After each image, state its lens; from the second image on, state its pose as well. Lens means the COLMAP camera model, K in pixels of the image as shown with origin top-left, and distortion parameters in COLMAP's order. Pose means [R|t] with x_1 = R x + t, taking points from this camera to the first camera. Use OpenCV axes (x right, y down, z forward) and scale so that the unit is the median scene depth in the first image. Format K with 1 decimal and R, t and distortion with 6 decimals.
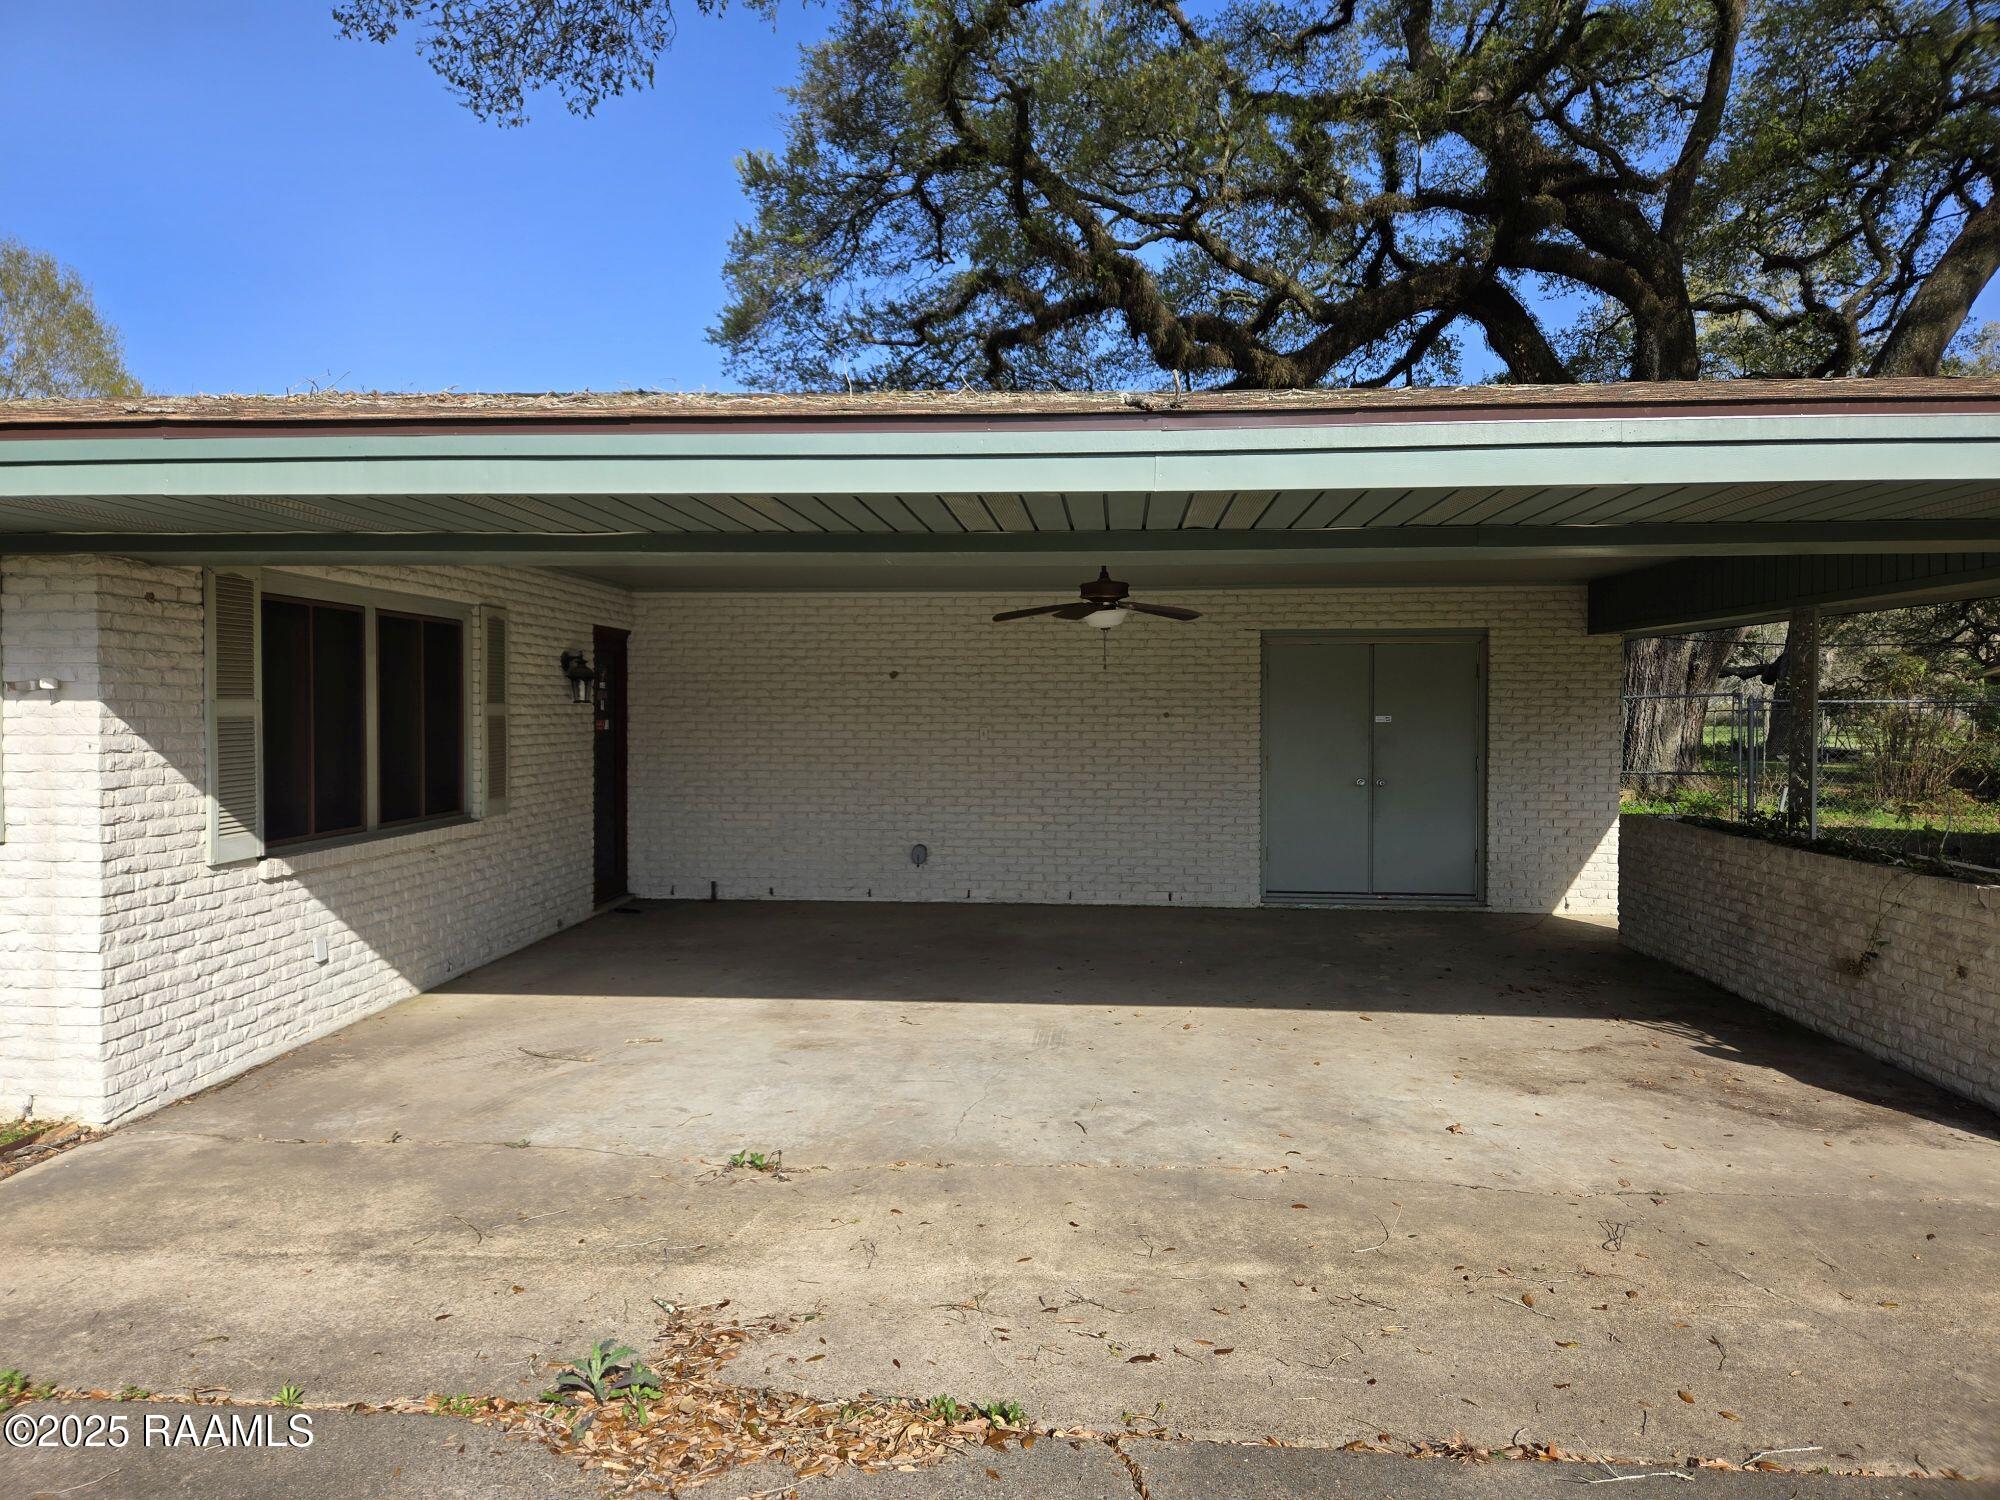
lens RADIAL K [[1344.5, 0, 997.0], [0, 1344.5, 748.4], [0, 0, 1]] dist [0.047484, 0.001257]
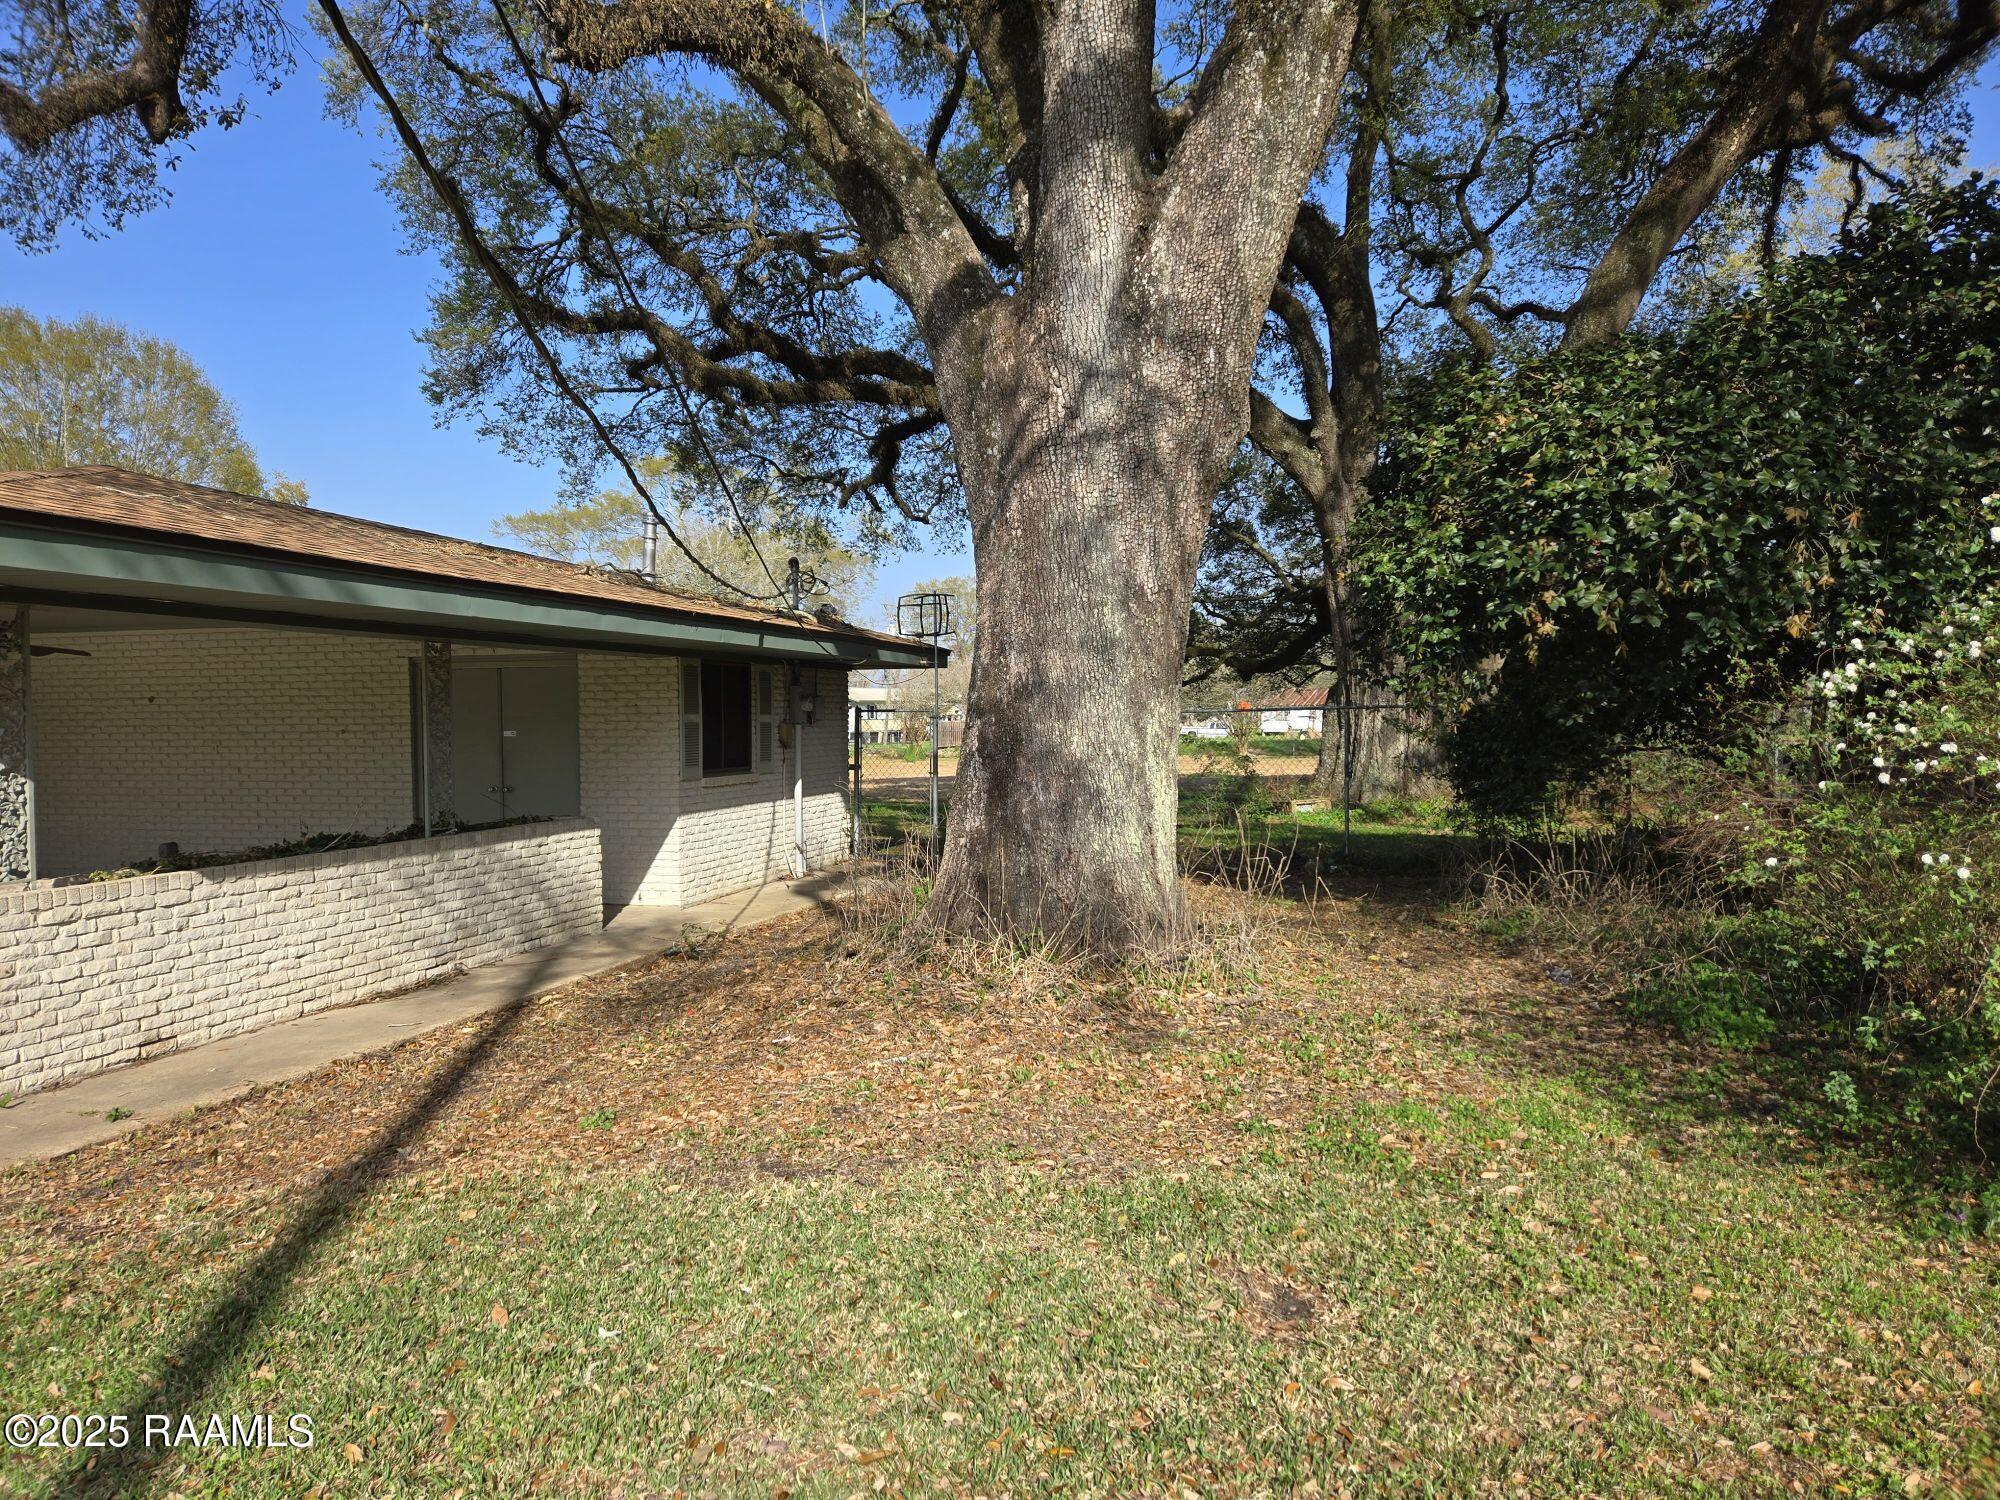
lens RADIAL K [[1344.5, 0, 999.7], [0, 1344.5, 747.9], [0, 0, 1]] dist [0.047484, 0.001257]
pose [[0.981173, -0.006456, -0.193025, 0.899738], [0.005021, 0.999956, -0.007926, 0.001441], [0.193068, 0.006807, 0.981162, -0.042757]]
